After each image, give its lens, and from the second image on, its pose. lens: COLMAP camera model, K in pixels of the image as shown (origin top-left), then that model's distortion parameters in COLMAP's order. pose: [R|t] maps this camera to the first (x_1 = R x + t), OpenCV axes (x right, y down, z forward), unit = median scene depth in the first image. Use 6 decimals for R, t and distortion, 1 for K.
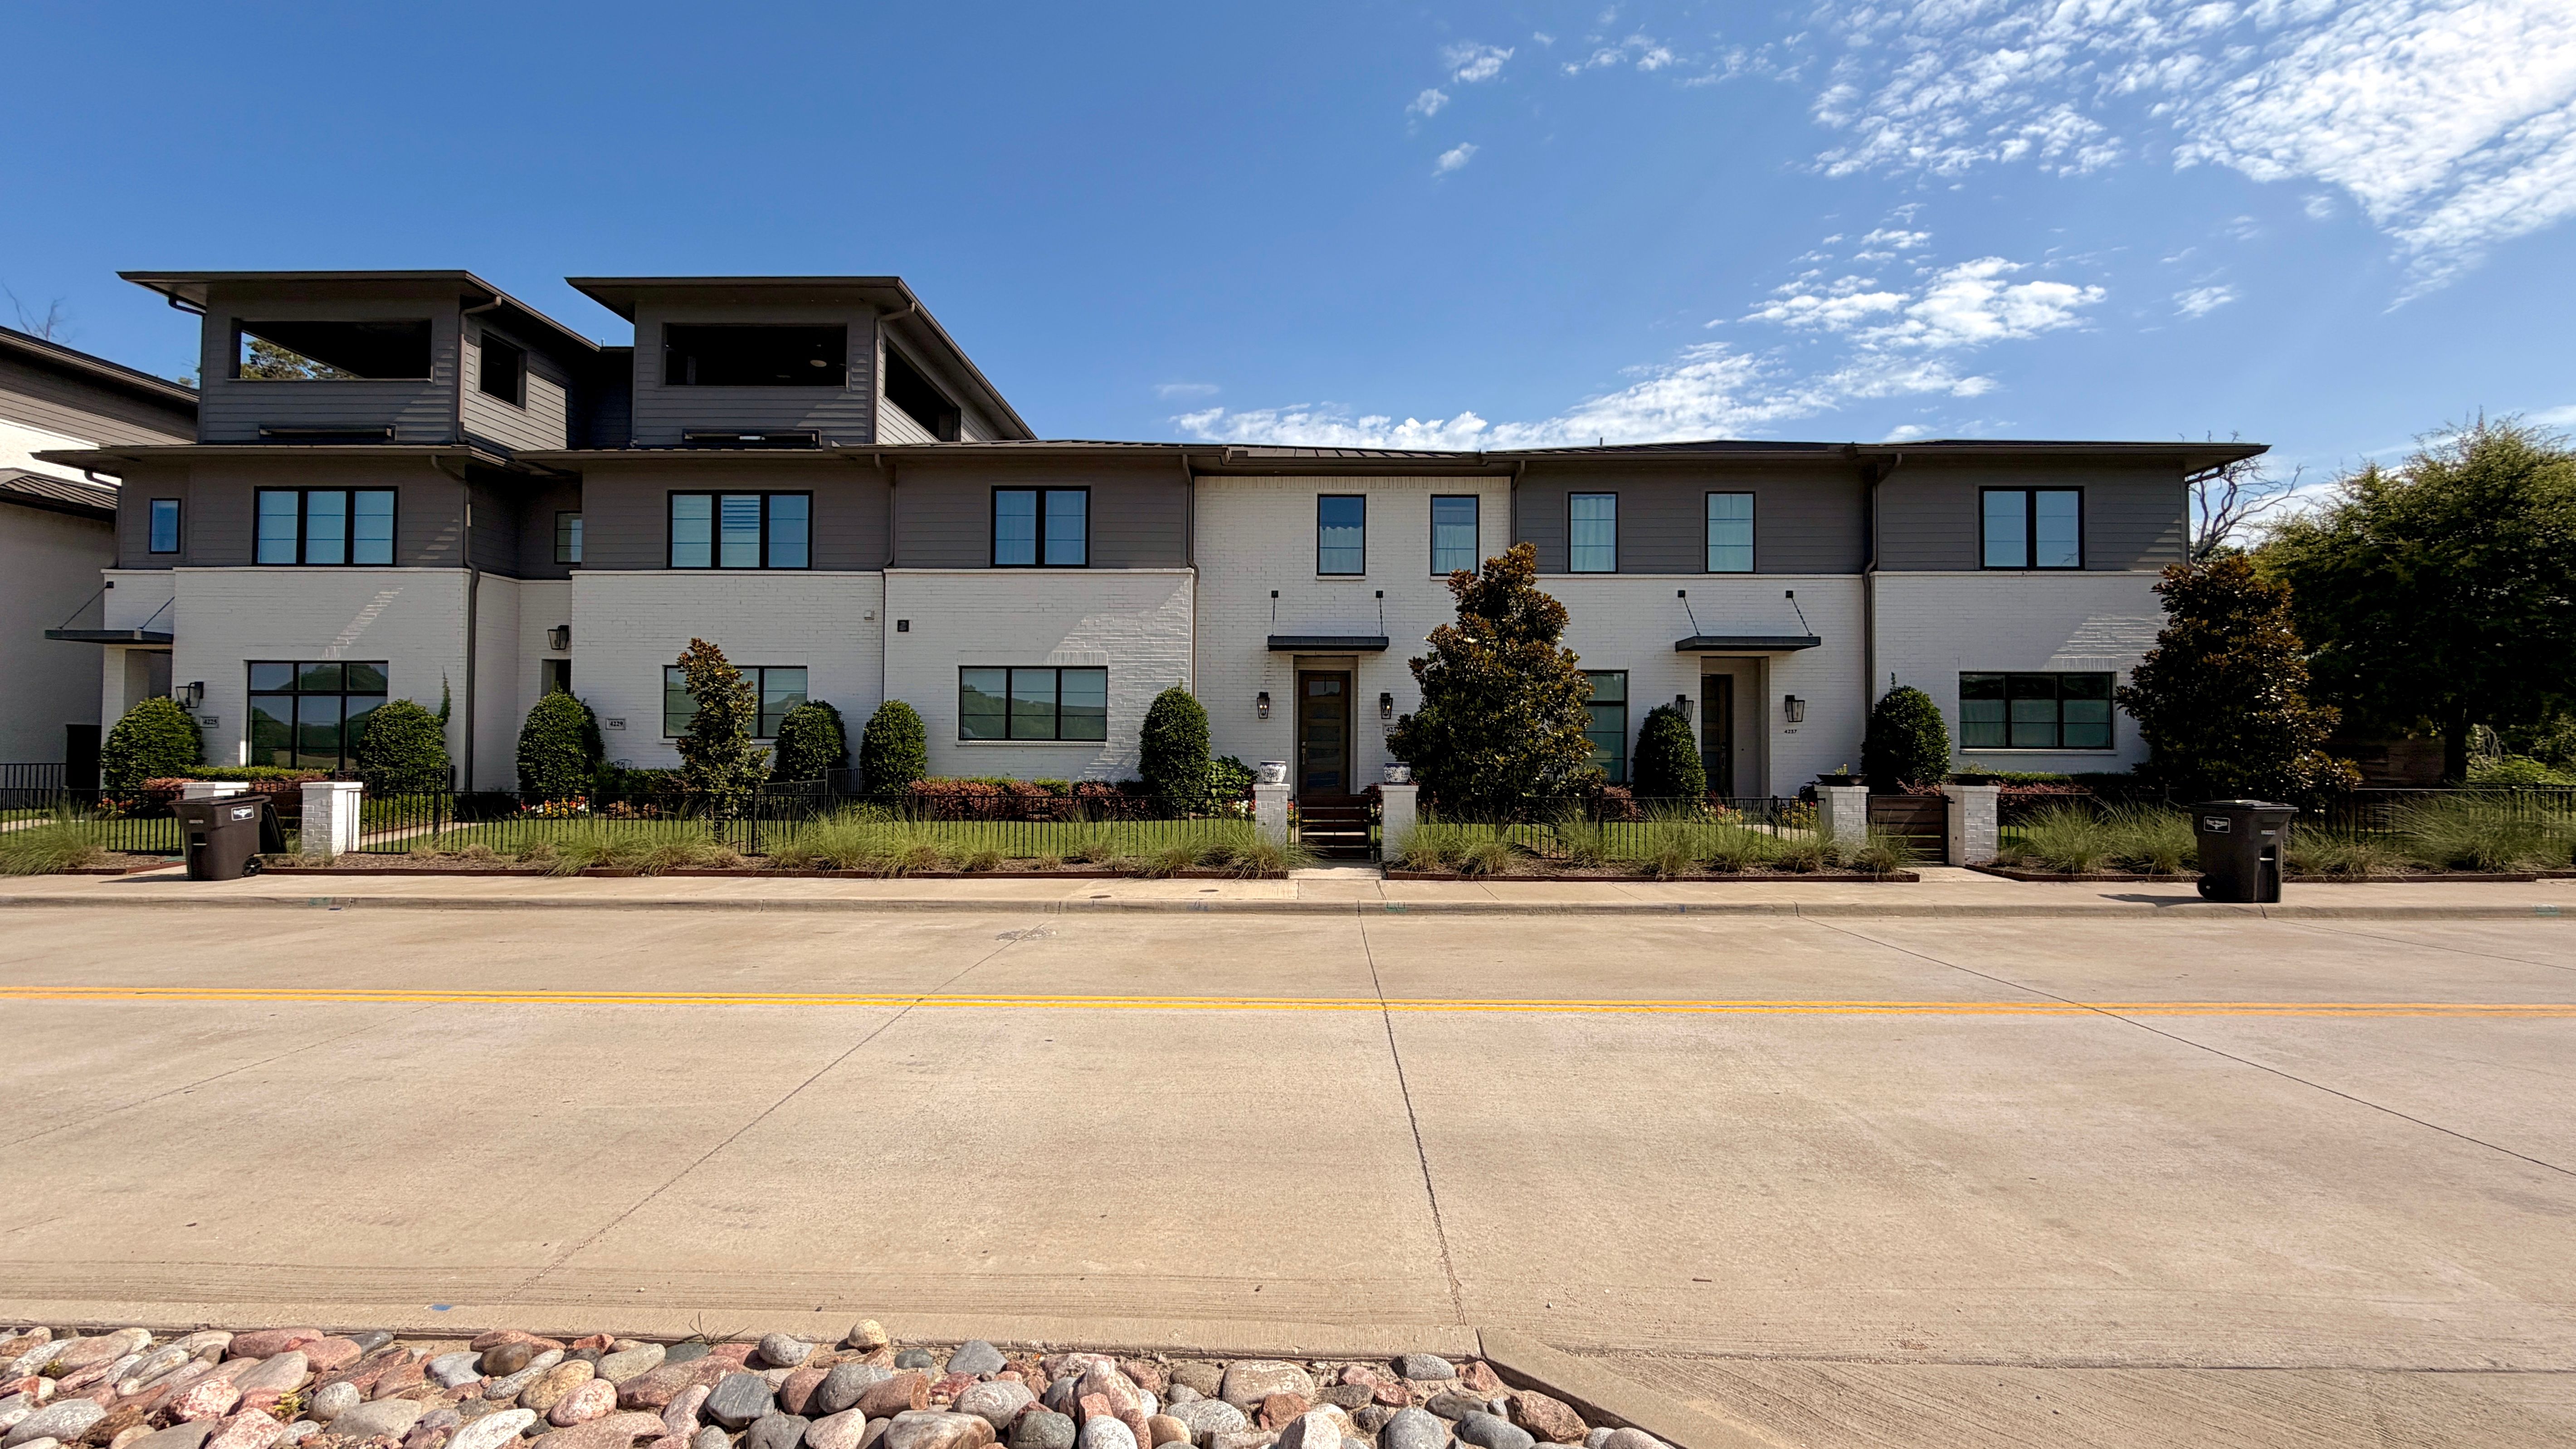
lens RADIAL K [[1028.0, 0, 1292.6], [0, 1028.0, 721.4], [0, 0, 1]] dist [-0.000188, 0.000538]
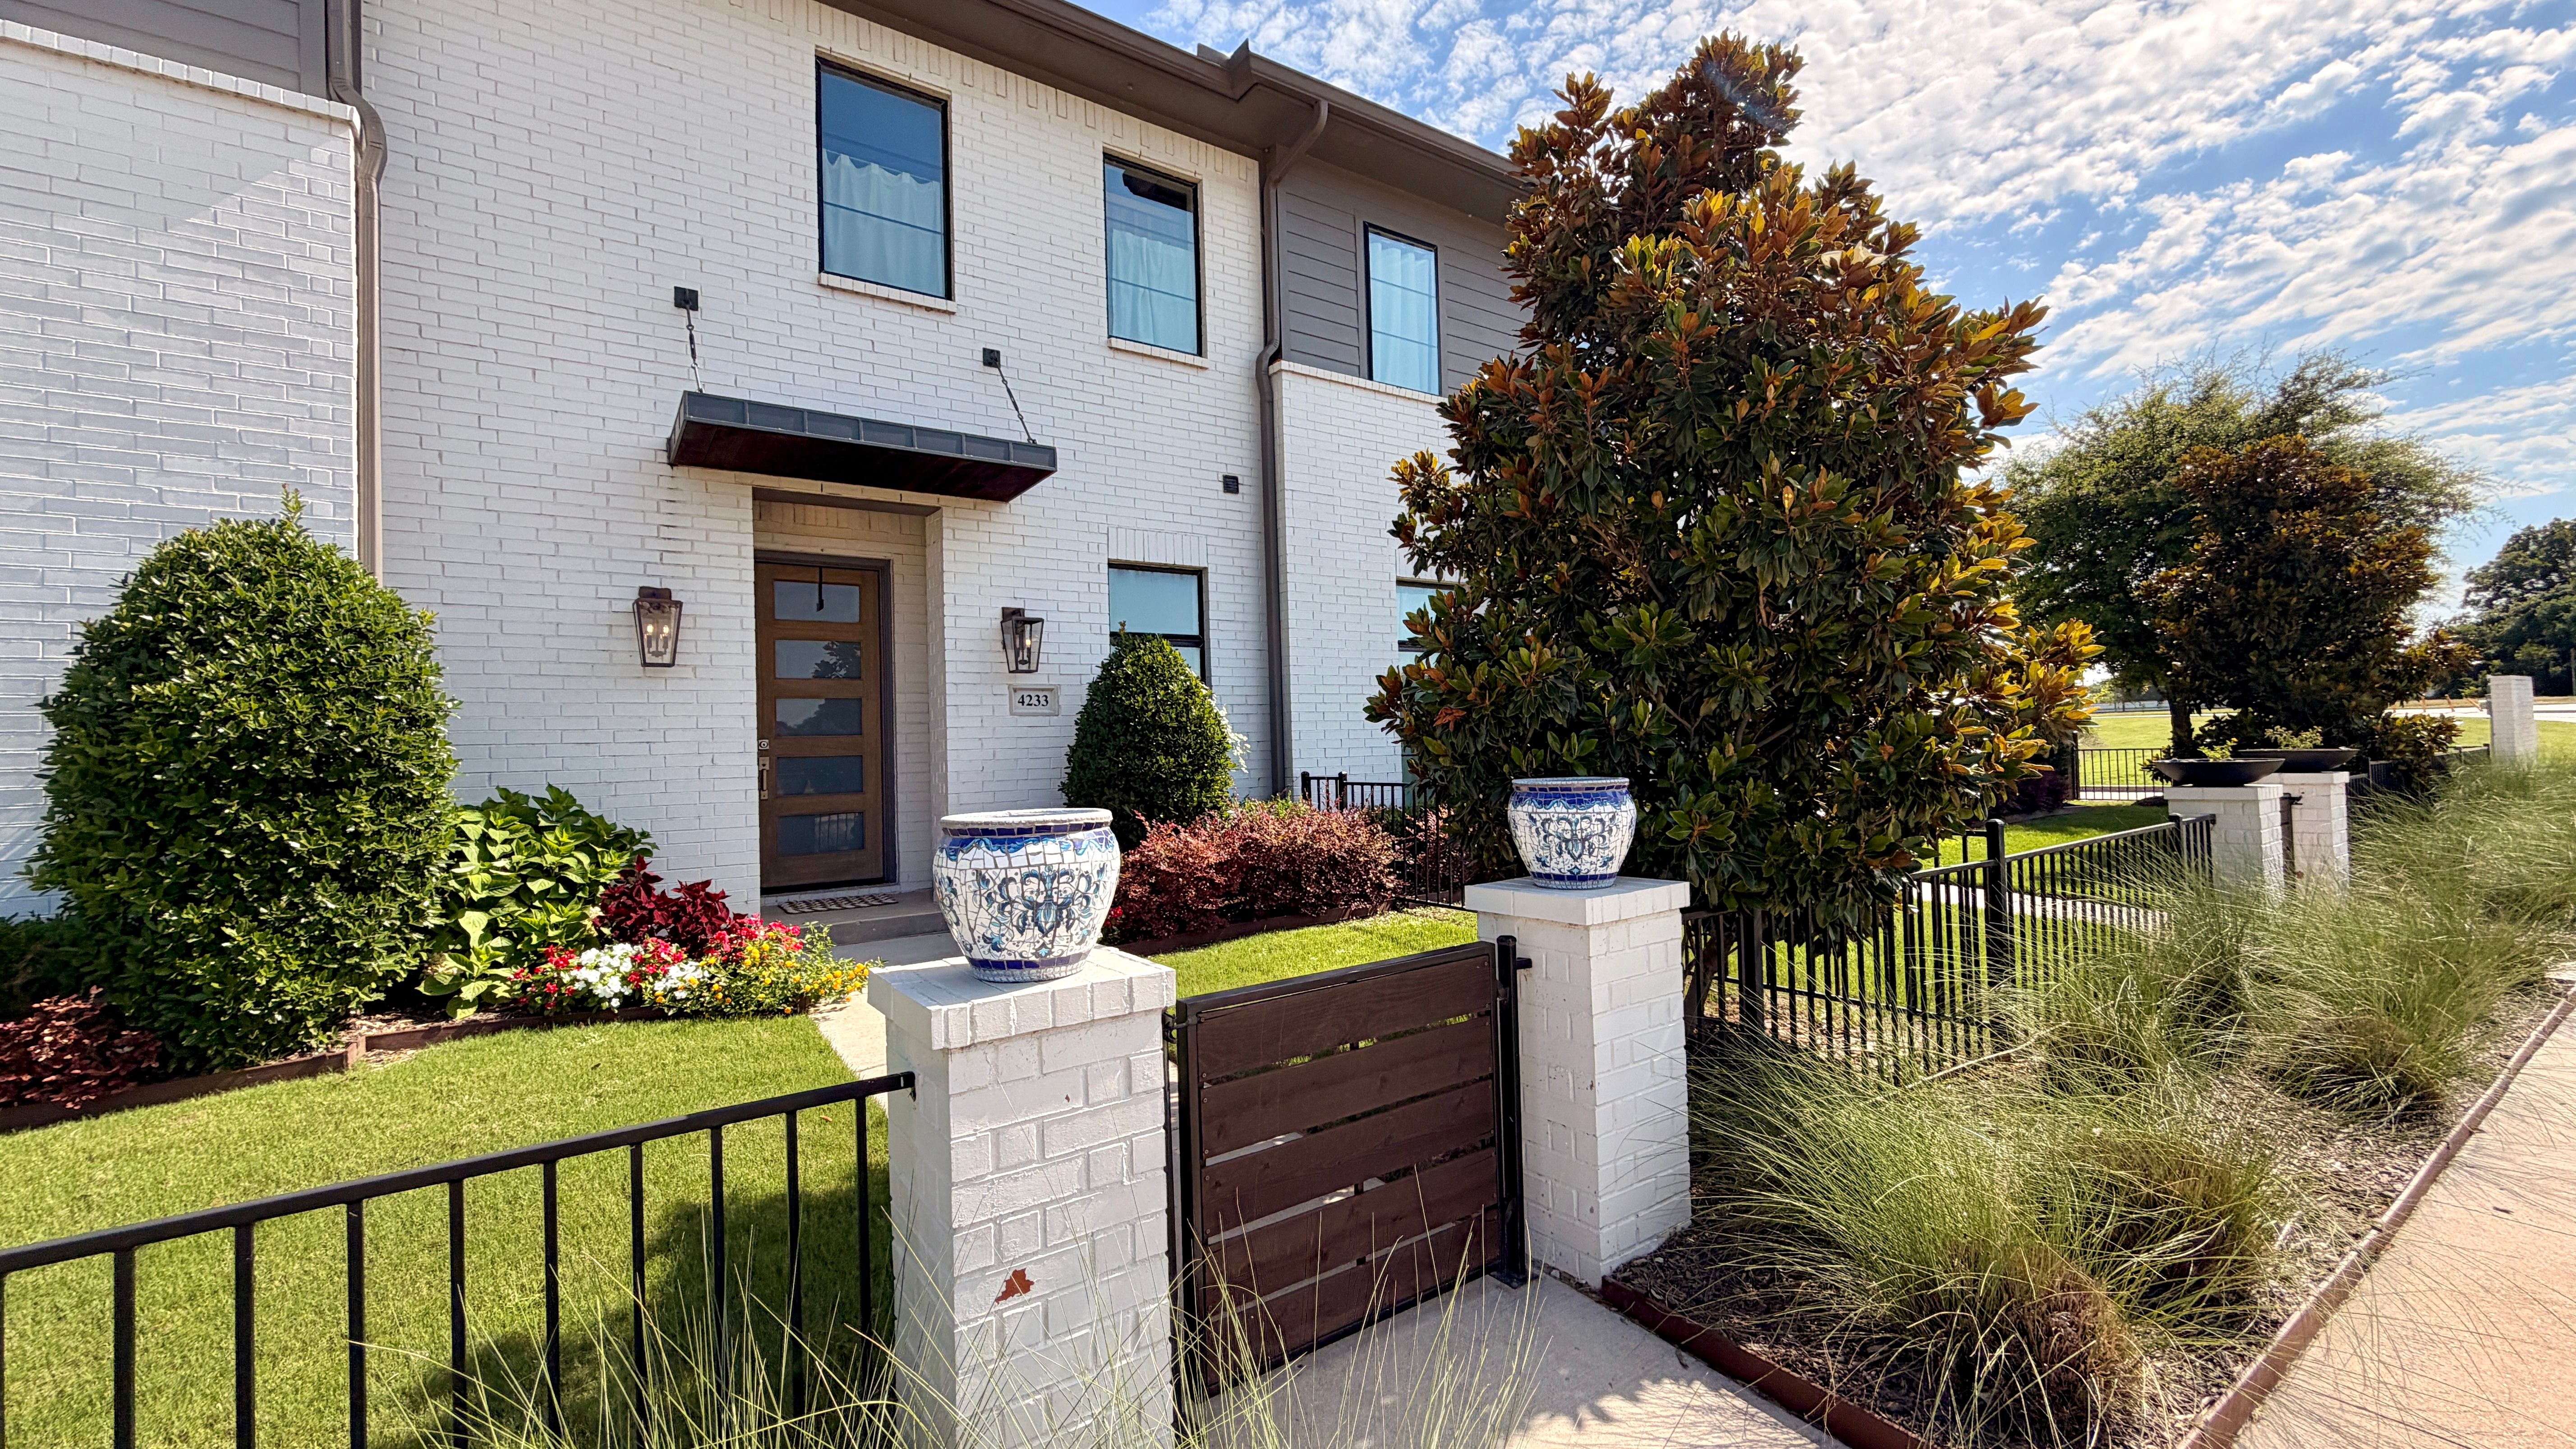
lens RADIAL K [[1028.0, 0, 1276.2], [0, 1028.0, 721.3], [0, 0, 1]] dist [-0.000188, 0.000538]
pose [[0.814996, -0.014003, 0.579298, -0.058929], [0.019409, 0.999807, -0.003139, 0.019634], [-0.579142, 0.013802, 0.815110, 0.644605]]
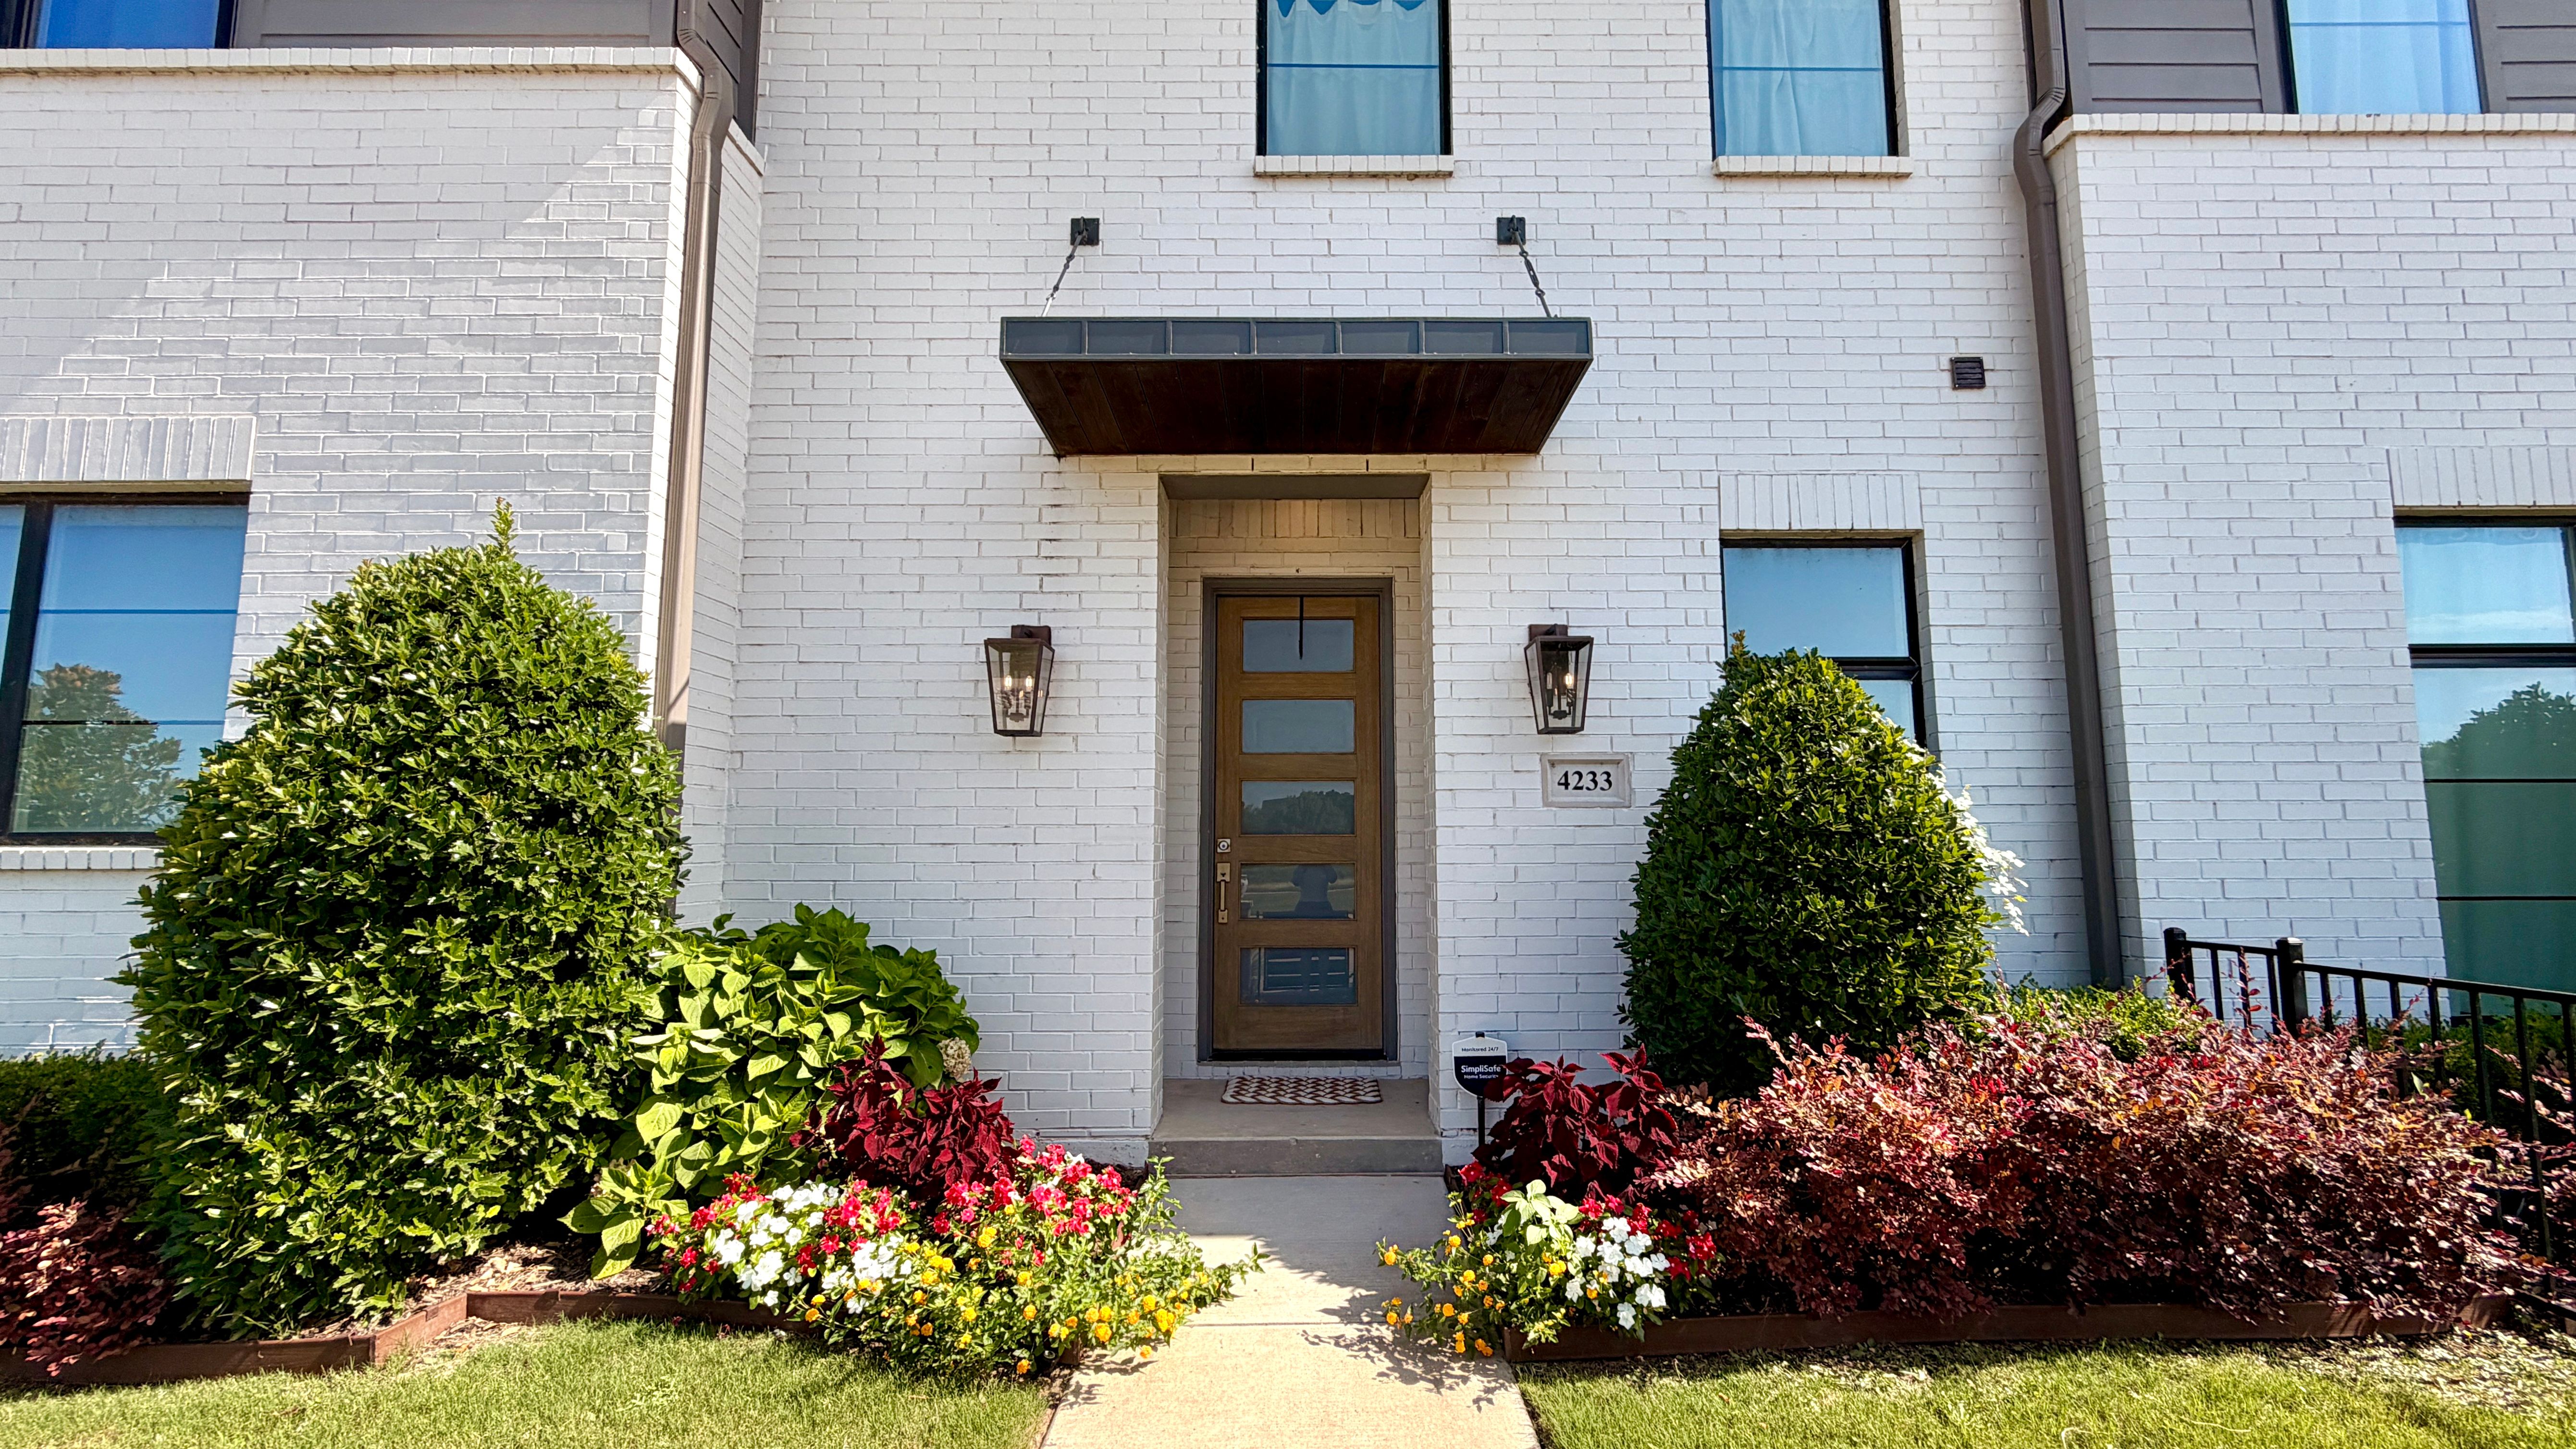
lens RADIAL K [[1088.9, 0, 1323.8], [0, 1088.9, 727.4], [0, 0, 1]] dist [0.000444, -0.000875]
pose [[0.999623, -0.007082, 0.026516, 0.033916], [0.009377, 0.996126, -0.087432, 0.017133], [-0.025794, 0.087648, 0.995818, 0.786052]]
